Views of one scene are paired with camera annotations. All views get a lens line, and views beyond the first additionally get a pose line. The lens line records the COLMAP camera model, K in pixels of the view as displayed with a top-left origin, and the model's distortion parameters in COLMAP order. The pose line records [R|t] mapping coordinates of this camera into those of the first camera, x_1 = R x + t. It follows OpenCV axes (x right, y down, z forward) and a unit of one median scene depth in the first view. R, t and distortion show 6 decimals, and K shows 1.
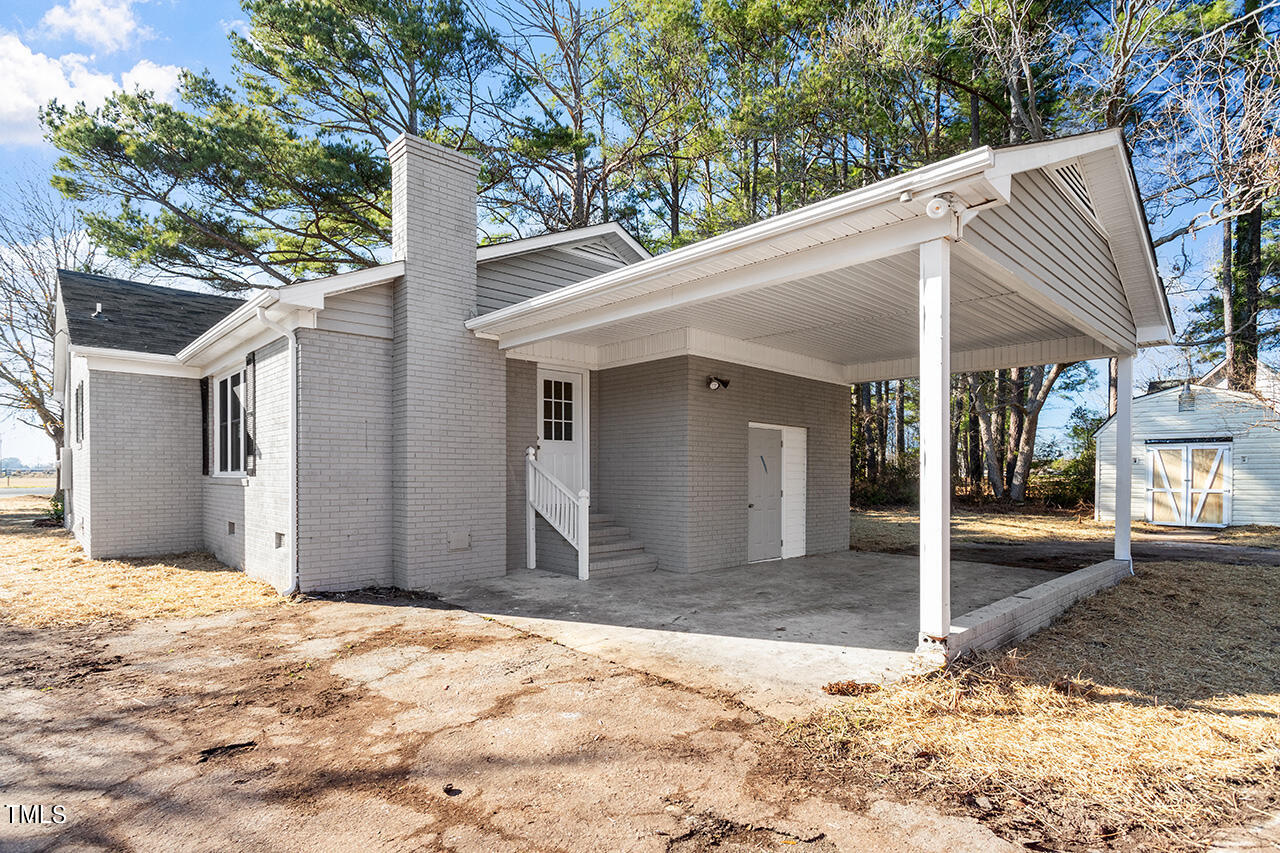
lens RADIAL K [[641.8, 0, 640.0], [0, 641.8, 473.1], [0, 0, 1]] dist [-0.012131, 0.000315]
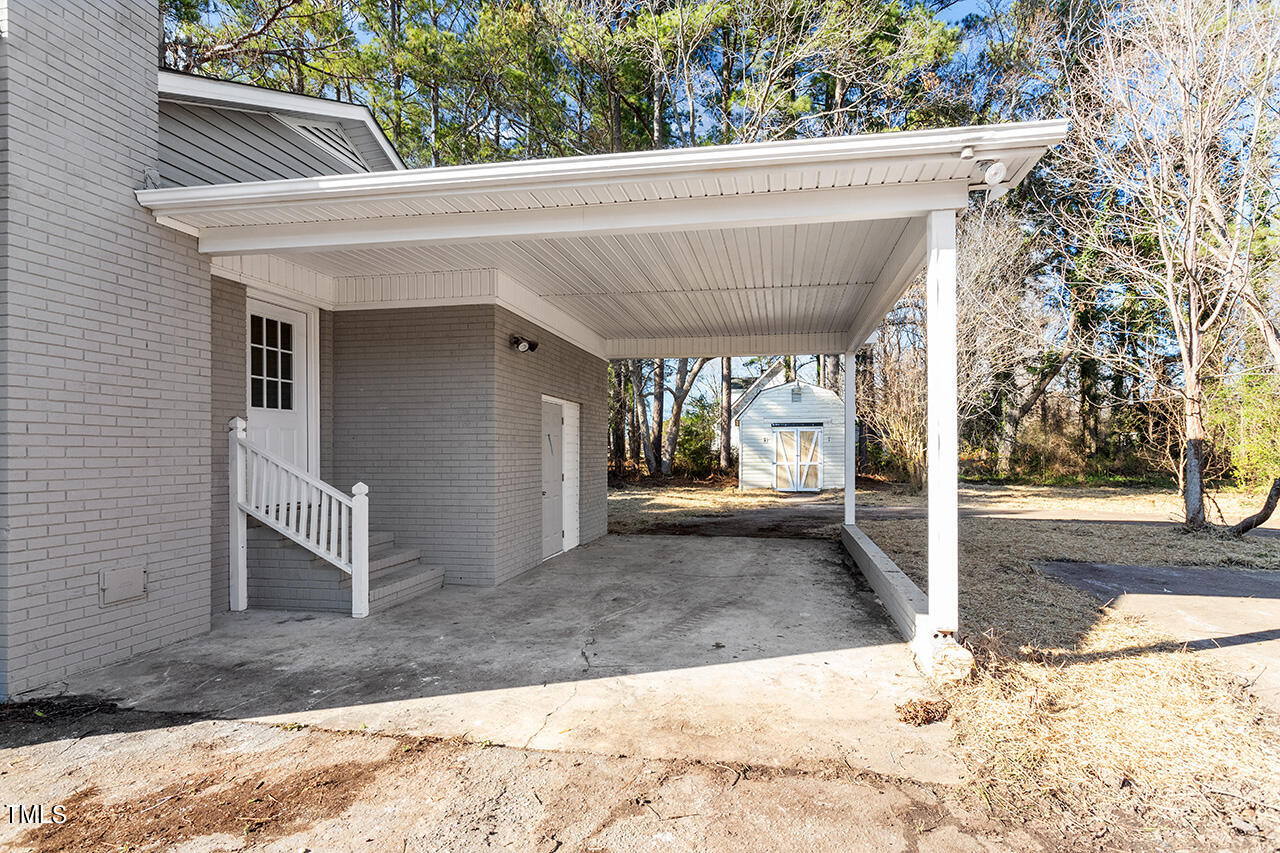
lens RADIAL K [[624.6, 0, 642.5], [0, 624.6, 444.9], [0, 0, 1]] dist [-0.001681, 0.000075]
pose [[0.795427, -0.001610, 0.606047, -0.250713], [0.006429, 0.999963, -0.005781, -0.008616], [-0.606015, 0.008495, 0.795408, 0.299452]]
